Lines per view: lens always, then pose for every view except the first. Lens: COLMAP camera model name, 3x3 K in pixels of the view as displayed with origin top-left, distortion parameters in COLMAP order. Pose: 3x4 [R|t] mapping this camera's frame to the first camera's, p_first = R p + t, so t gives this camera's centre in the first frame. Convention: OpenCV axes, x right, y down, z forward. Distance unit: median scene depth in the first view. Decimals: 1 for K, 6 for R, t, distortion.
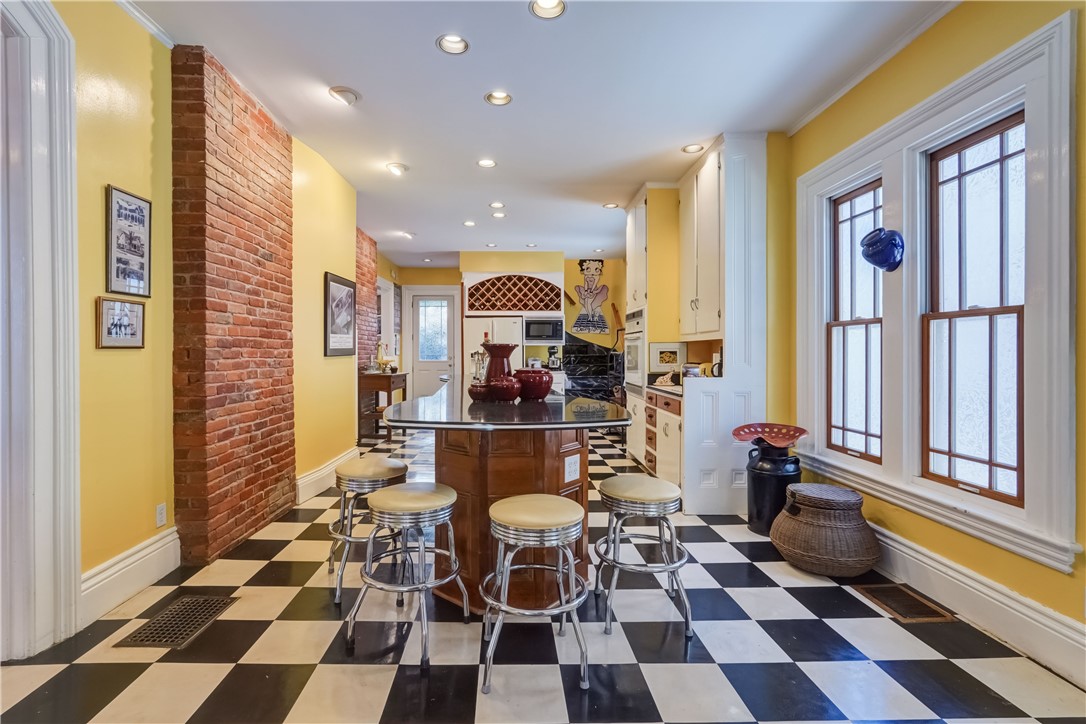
lens RADIAL K [[498.0, 0, 514.7], [0, 498.0, 351.5], [0, 0, 1]] dist [-0.012466, 0.004542]
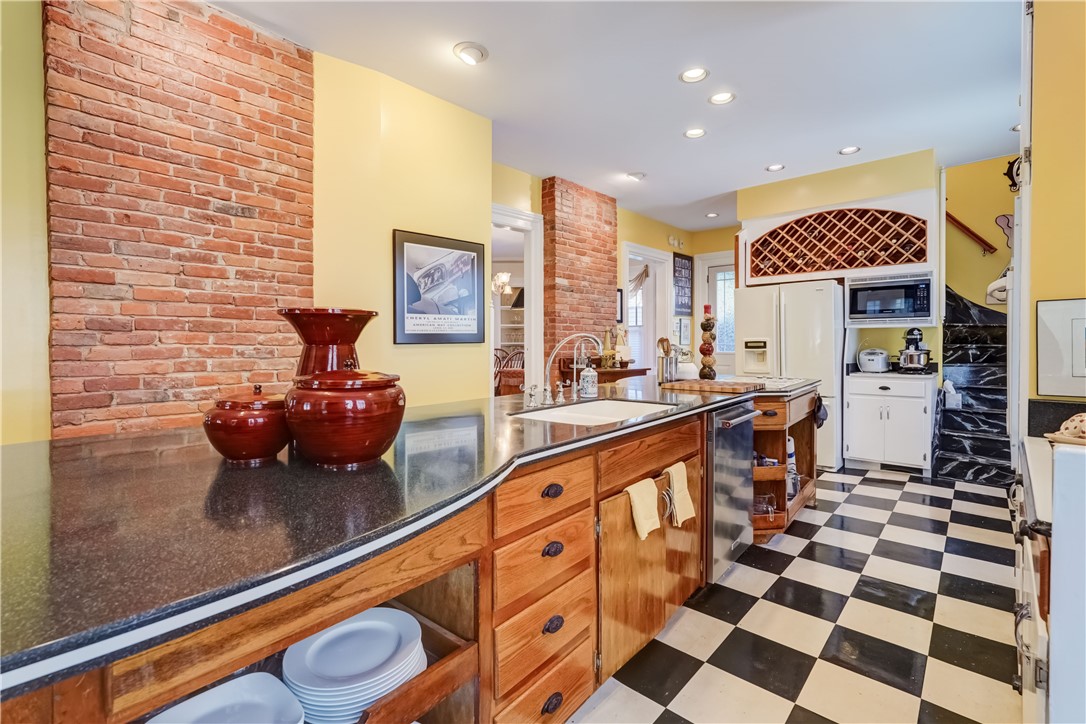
lens RADIAL K [[498.0, 0, 530.2], [0, 498.0, 346.2], [0, 0, 1]] dist [-0.012466, 0.004542]
pose [[0.728648, 0.001664, -0.684886, 0.146389], [0.002607, 0.999983, 0.005203, 0.004957], [0.684883, -0.005577, 0.728632, 0.322036]]
